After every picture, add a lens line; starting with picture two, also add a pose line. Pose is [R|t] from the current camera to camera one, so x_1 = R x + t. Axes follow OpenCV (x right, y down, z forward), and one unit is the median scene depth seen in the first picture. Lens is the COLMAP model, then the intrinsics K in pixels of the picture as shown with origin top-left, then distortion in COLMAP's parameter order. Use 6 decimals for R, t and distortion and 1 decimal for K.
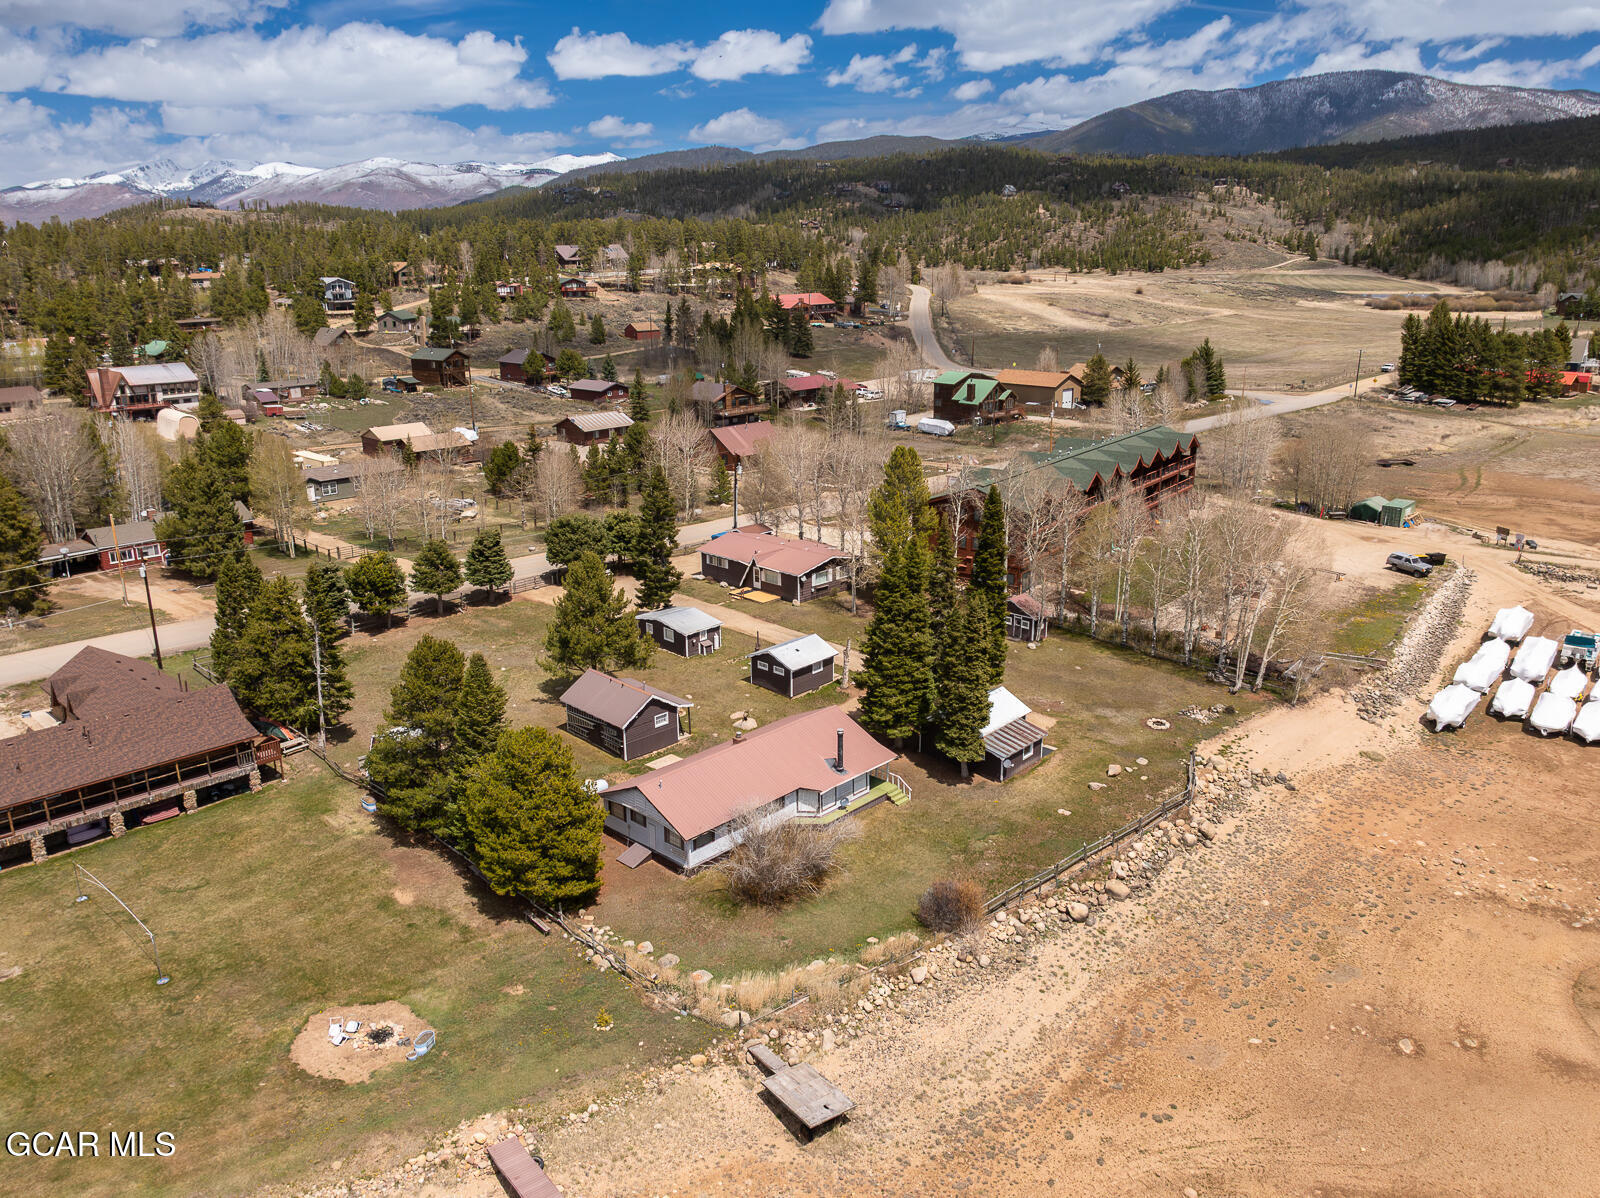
lens RADIAL K [[1242.3, 0, 792.1], [0, 1242.3, 607.2], [0, 0, 1]] dist [-0.037984, 0.023935]
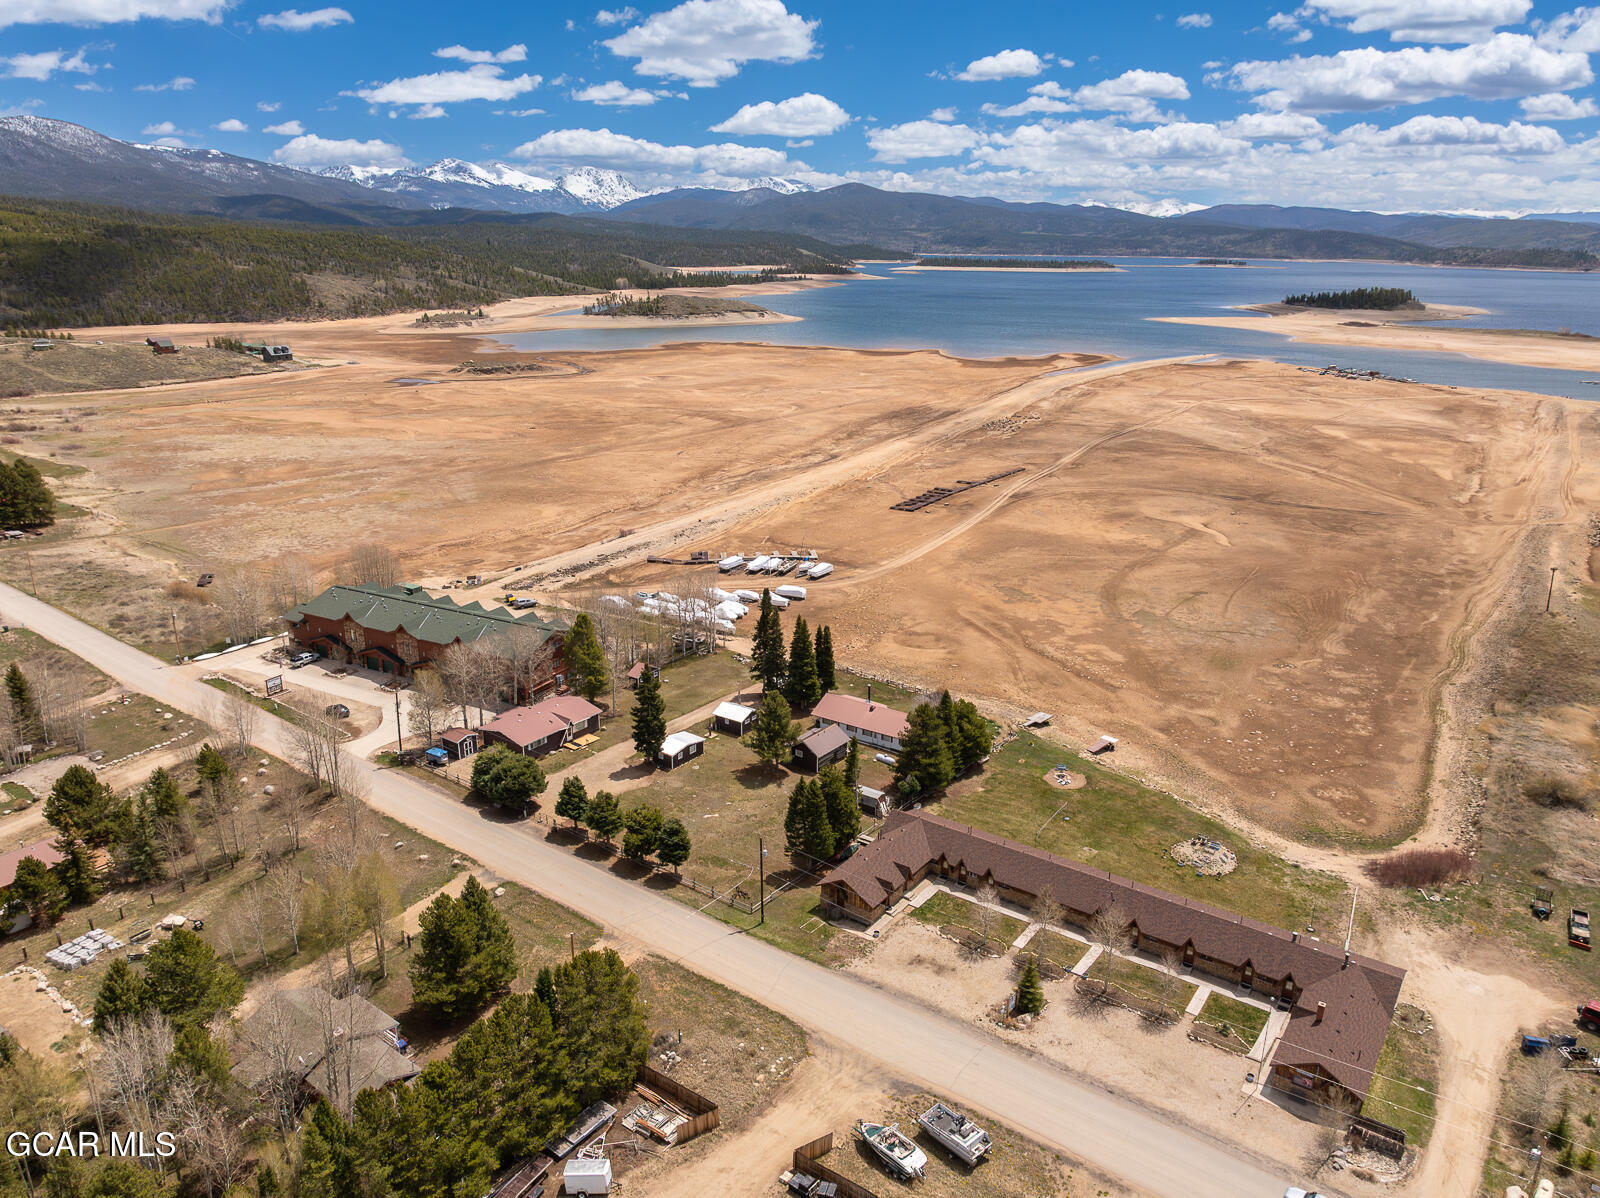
lens RADIAL K [[1123.4, 0, 796.6], [0, 1123.4, 596.7], [0, 0, 1]] dist [-0.024676, 0.014576]
pose [[-0.148083, -0.290667, 0.945296, -1.188399], [0.277442, 0.905242, 0.321813, -0.487411], [-0.949261, 0.309920, -0.053408, 0.717530]]
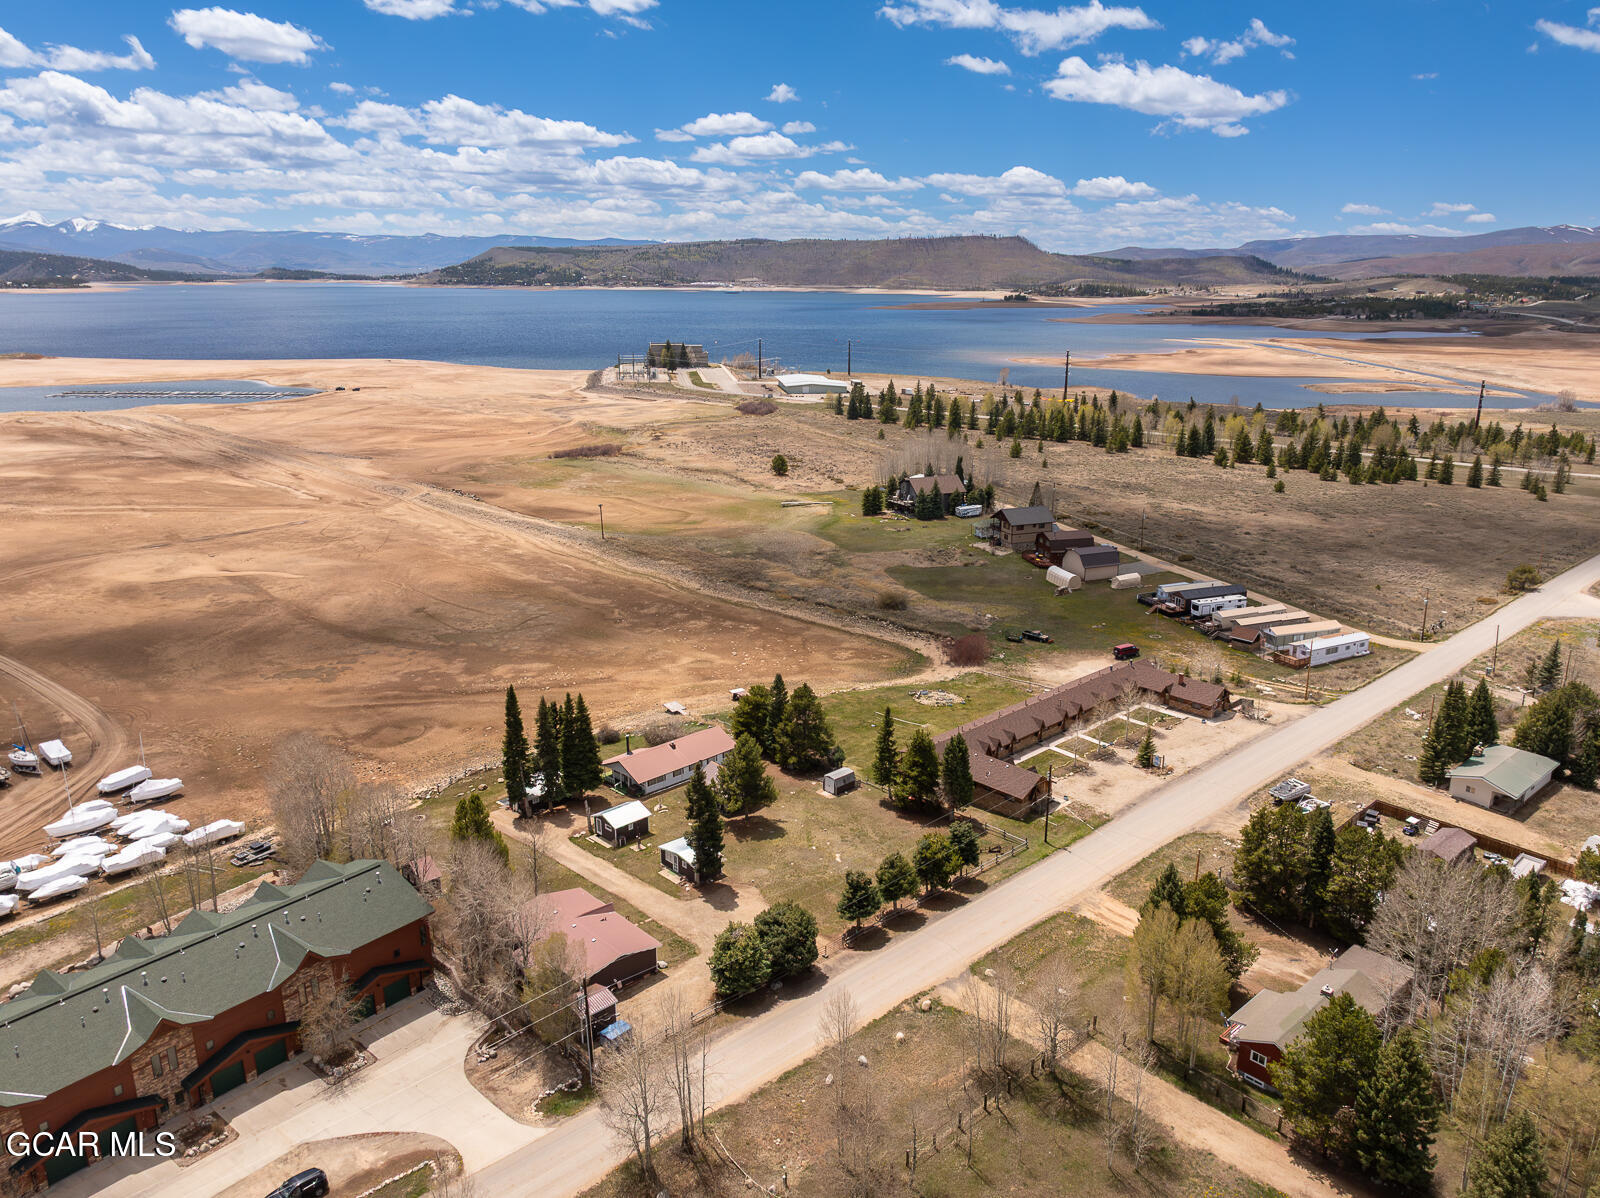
lens RADIAL K [[1186.2, 0, 843.3], [0, 1186.2, 588.0], [0, 0, 1]] dist [-0.038227, 0.025903]
pose [[-0.999963, -0.001557, 0.008481, -0.218071], [0.003114, 0.852004, 0.523526, -0.740062], [-0.008041, 0.523533, -0.851967, 1.594642]]
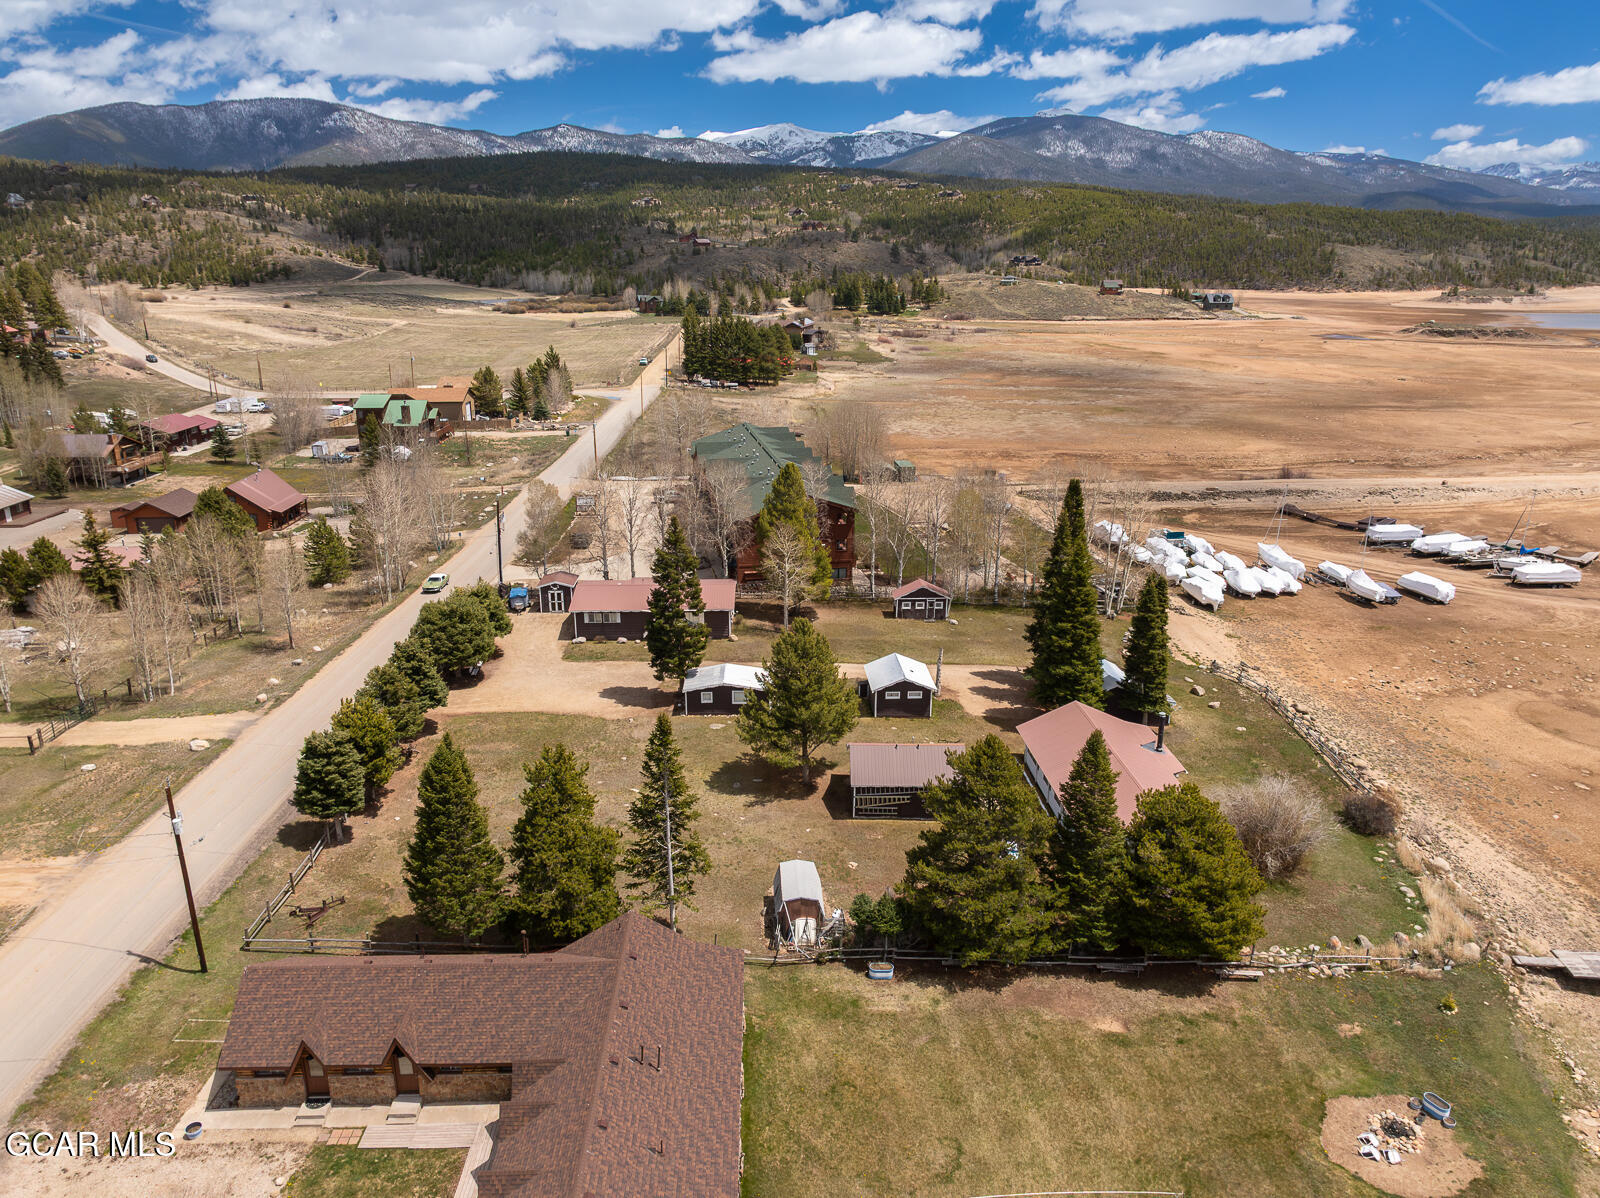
lens RADIAL K [[1123.4, 0, 805.4], [0, 1123.4, 591.5], [0, 0, 1]] dist [-0.024676, 0.014576]
pose [[0.686838, -0.204740, 0.697377, -0.506914], [0.201247, 0.975561, 0.088206, -0.094485], [-0.698393, 0.079762, 0.711256, 0.301800]]
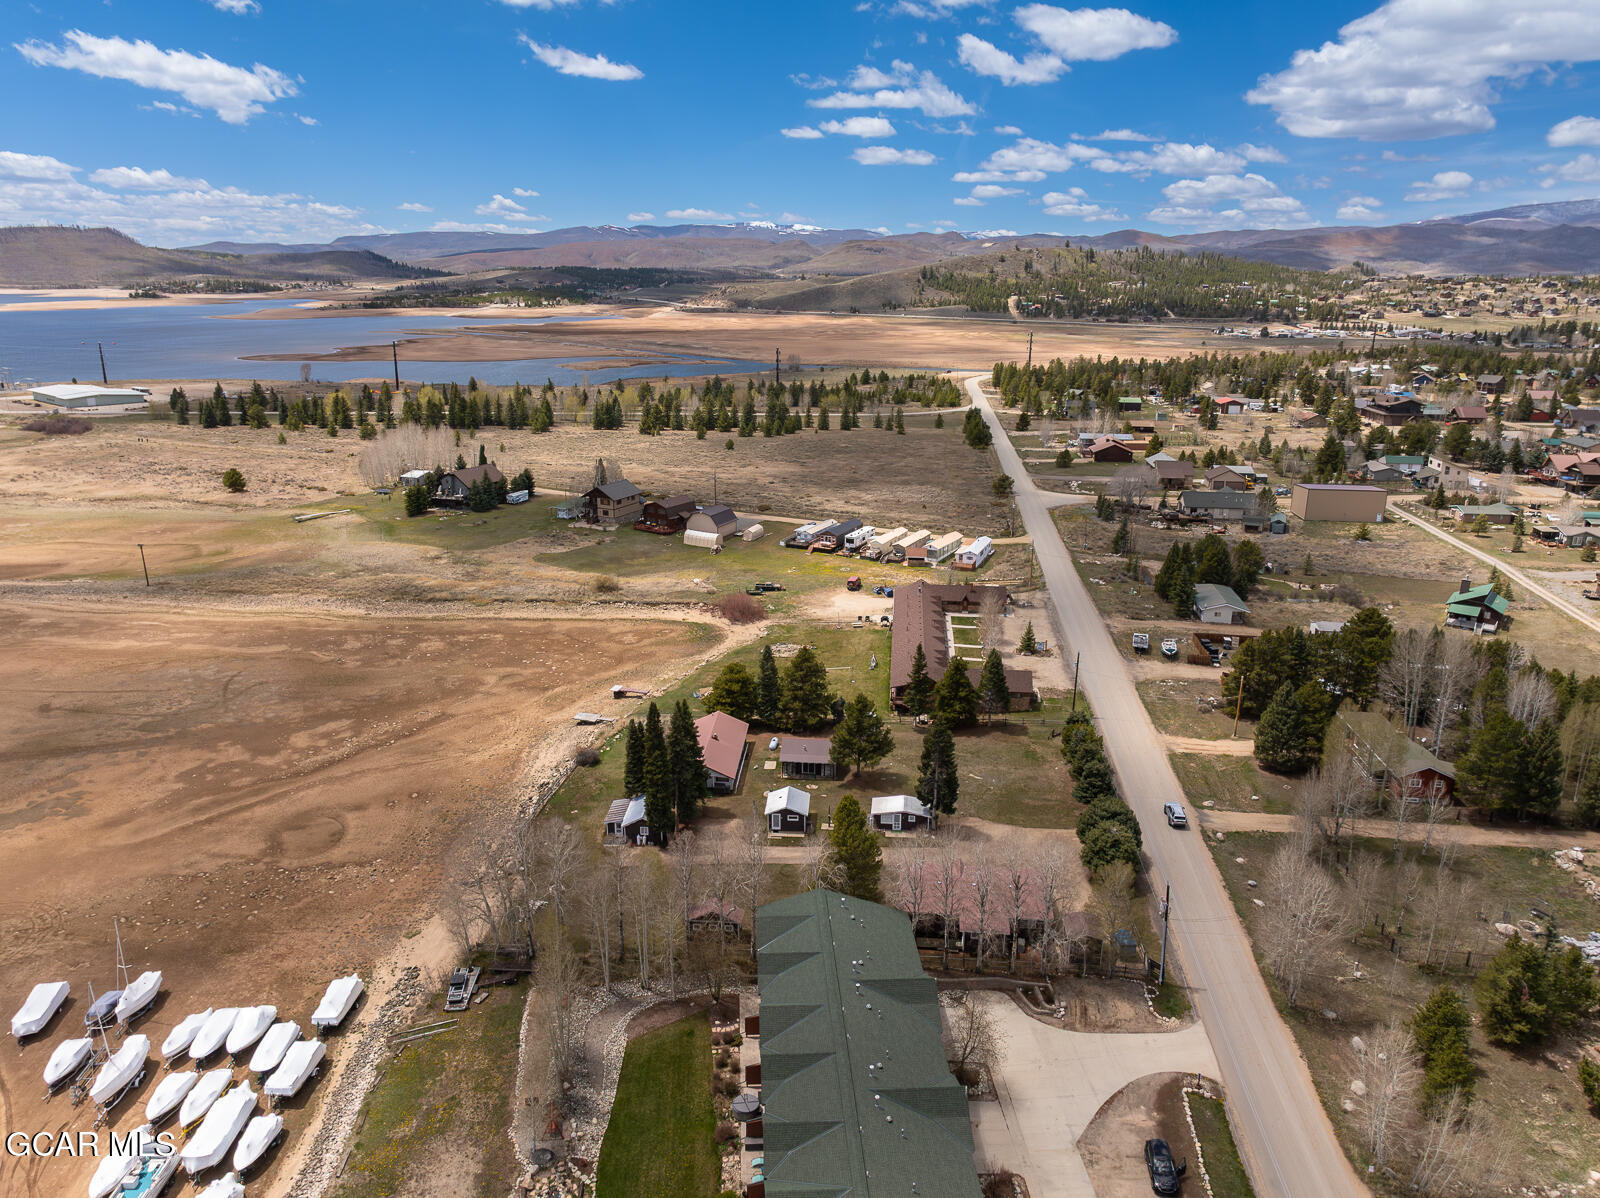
lens RADIAL K [[1129.1, 0, 821.0], [0, 1129.1, 560.3], [0, 0, 1]] dist [-0.034825, 0.019443]
pose [[-0.760844, 0.161926, -0.628408, 0.591287], [-0.187532, 0.872188, 0.451796, -0.639735], [0.621247, 0.461593, -0.633233, 1.326198]]
